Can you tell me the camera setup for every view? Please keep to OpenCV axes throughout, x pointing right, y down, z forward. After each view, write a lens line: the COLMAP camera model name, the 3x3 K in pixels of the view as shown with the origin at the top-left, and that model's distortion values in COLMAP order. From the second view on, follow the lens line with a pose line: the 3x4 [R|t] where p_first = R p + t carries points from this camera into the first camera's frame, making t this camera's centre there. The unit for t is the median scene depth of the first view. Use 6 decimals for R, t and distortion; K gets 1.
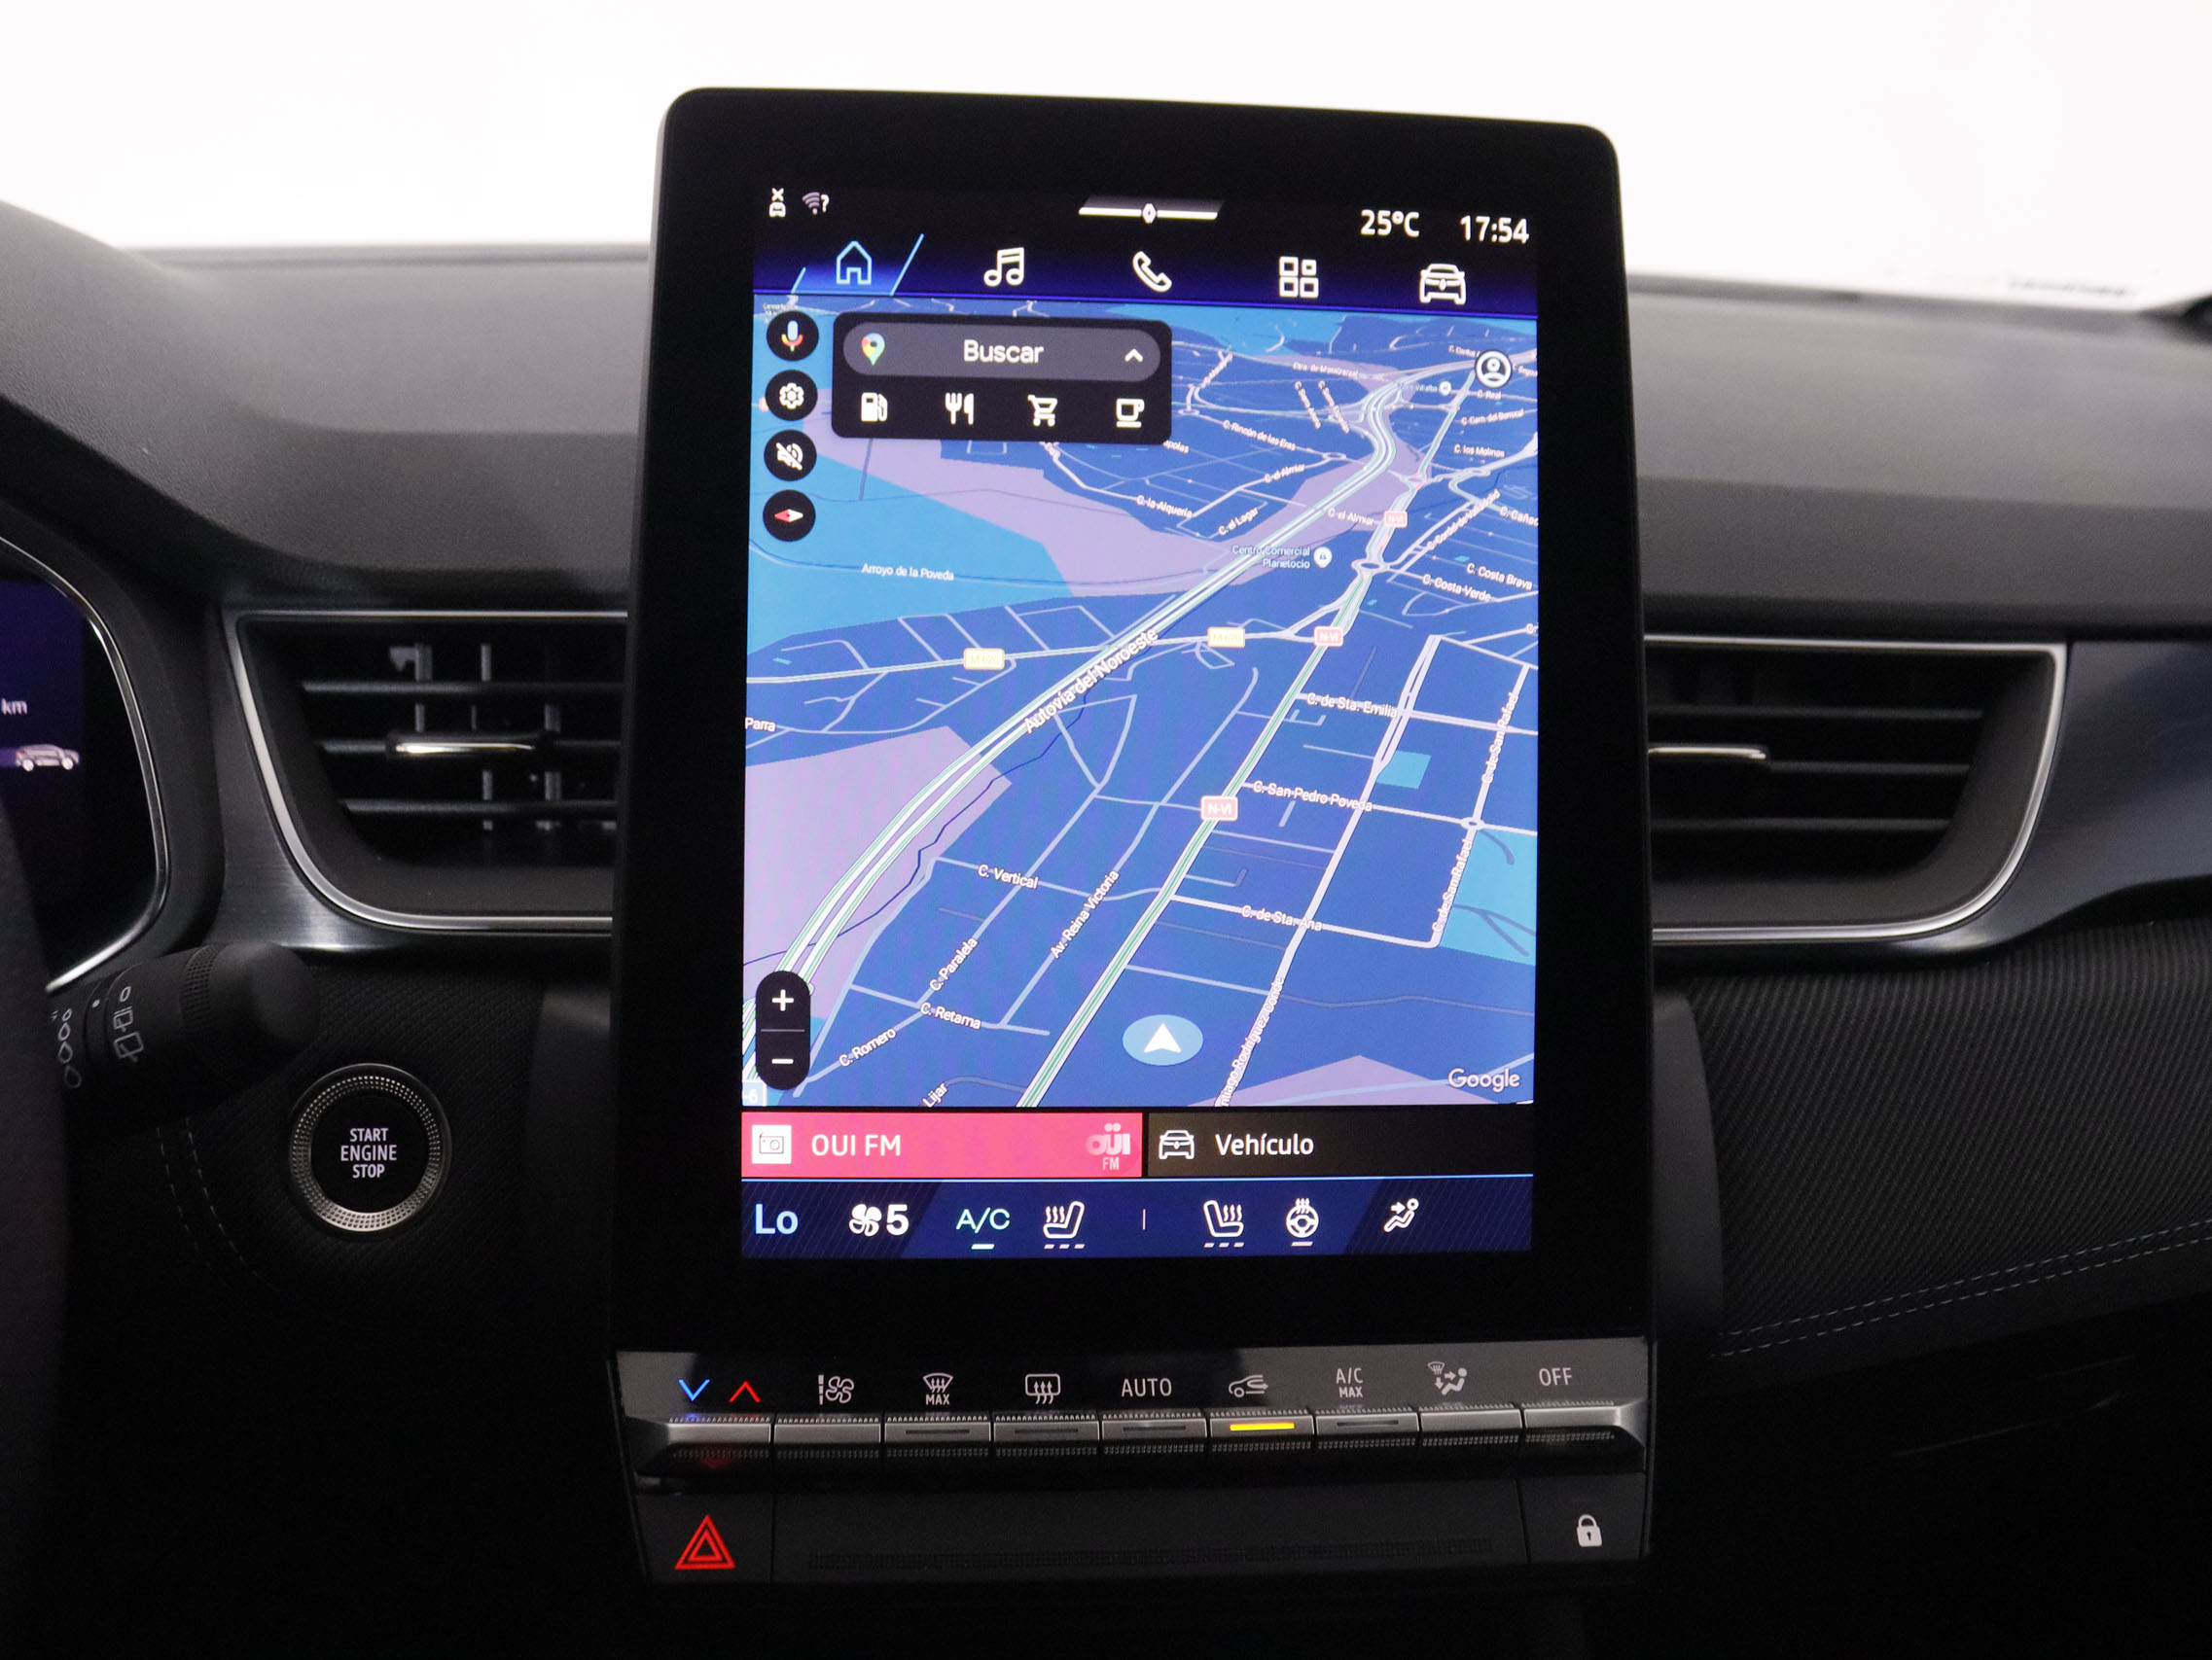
lens RADIAL K [[2020.7, 0, 1112.1], [0, 2020.7, 806.2], [0, 0, 1]] dist [-0.175073, 0.151145]
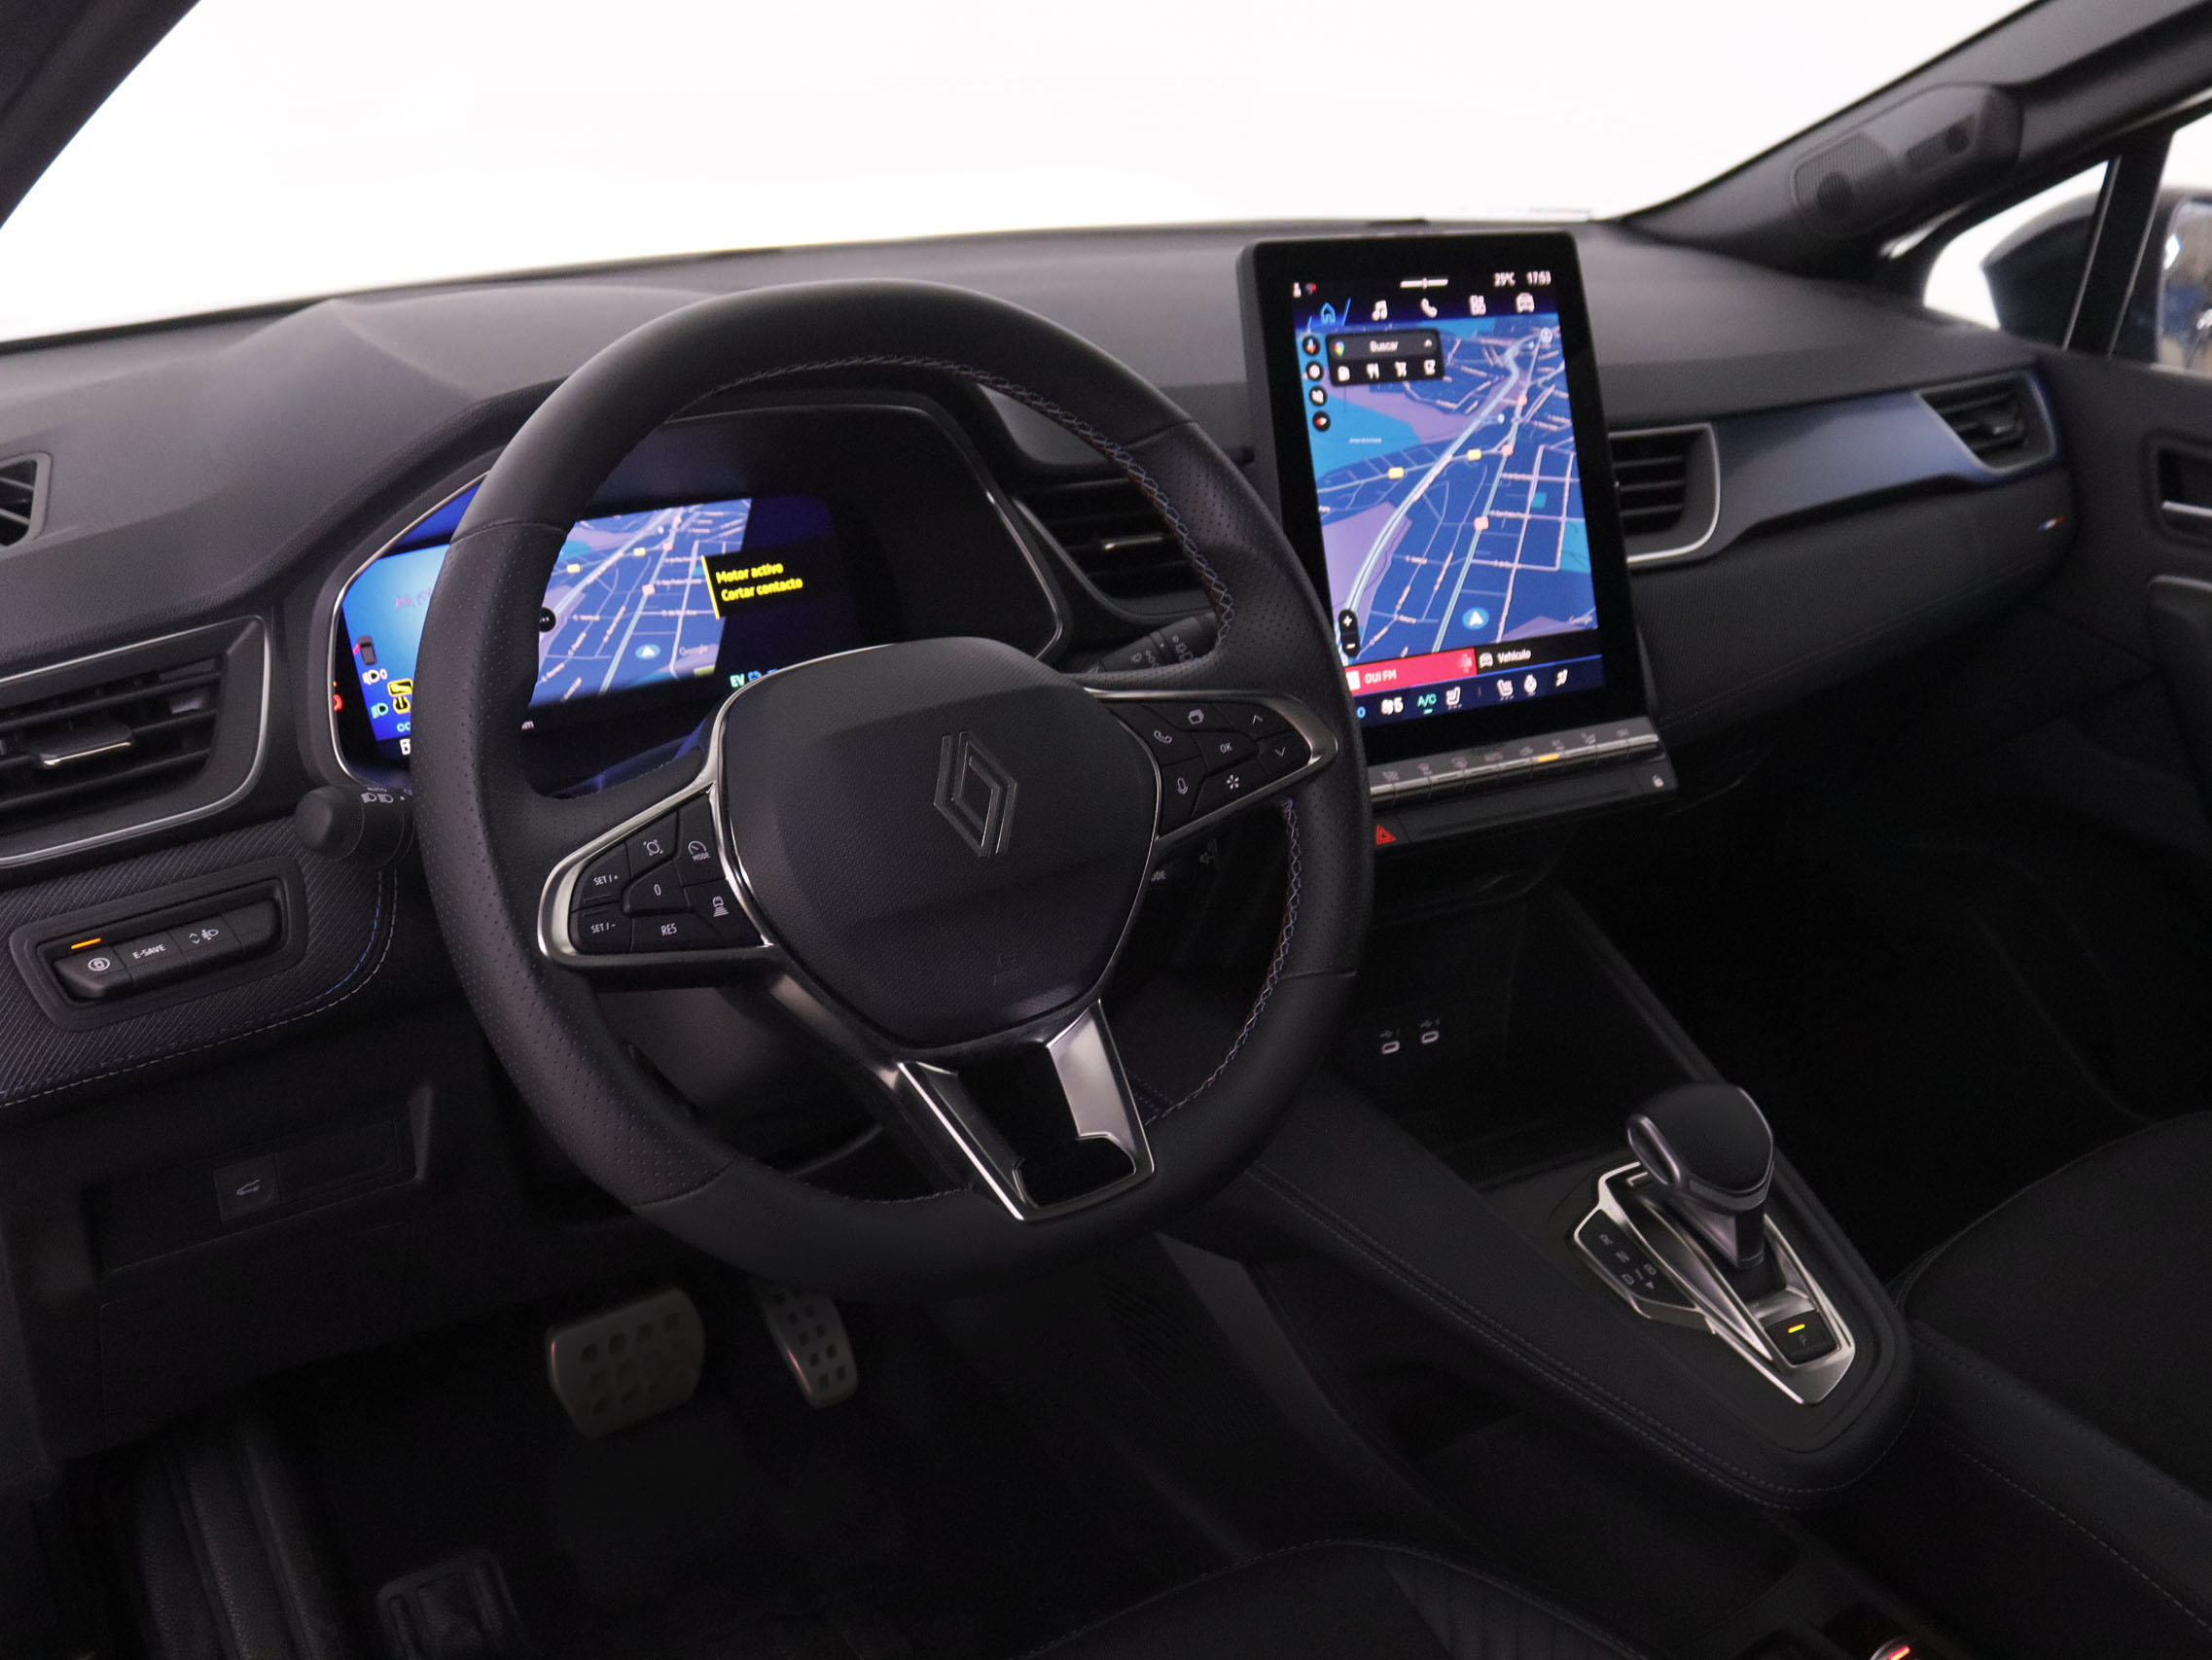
lens RADIAL K [[2176.2, 0, 1113.2], [0, 2176.2, 824.7], [0, 0, 1]] dist [-0.183232, 0.173963]
pose [[0.914844, -0.170016, 0.366272, -1.394217], [0.143243, 0.984694, 0.099295, 0.037731], [-0.377547, -0.038374, 0.925195, -1.296223]]
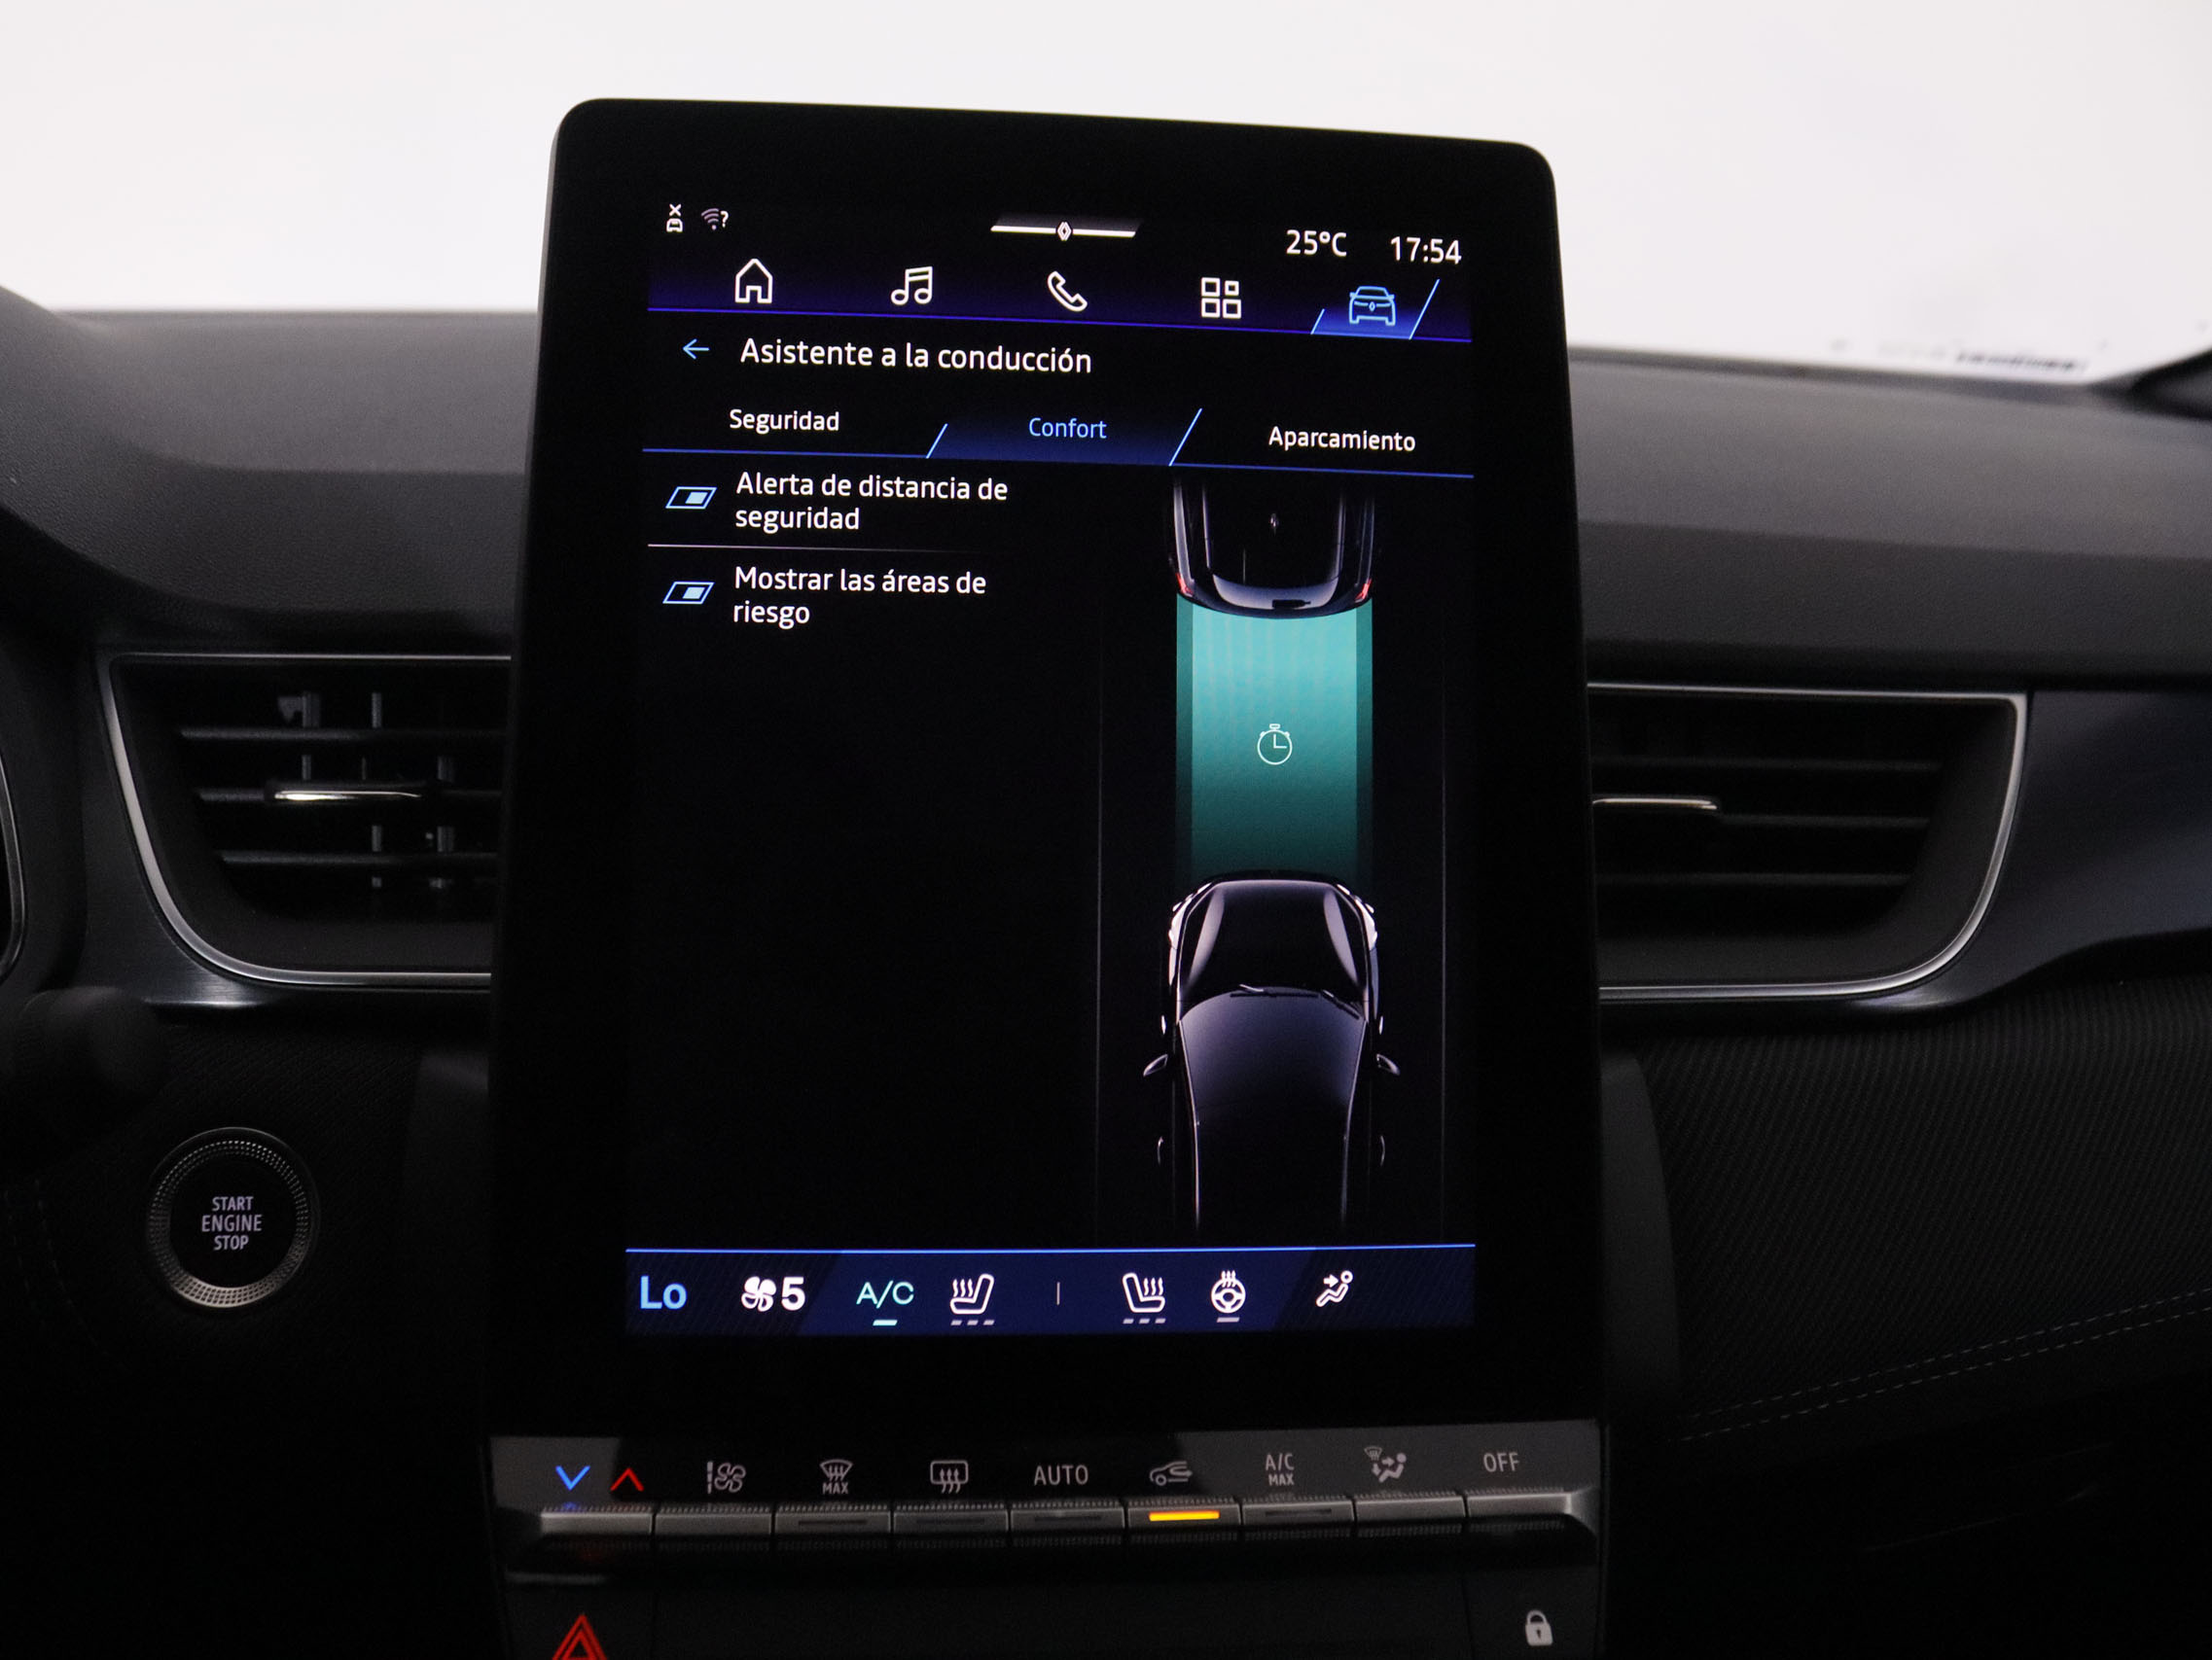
lens RADIAL K [[2020.7, 0, 1112.1], [0, 2020.7, 806.2], [0, 0, 1]] dist [-0.175073, 0.151145]
pose [[0.999808, -0.000265, 0.019604, 0.022622], [0.001315, 0.998566, -0.053523, 0.029347], [-0.019562, 0.053539, 0.998374, 0.058110]]
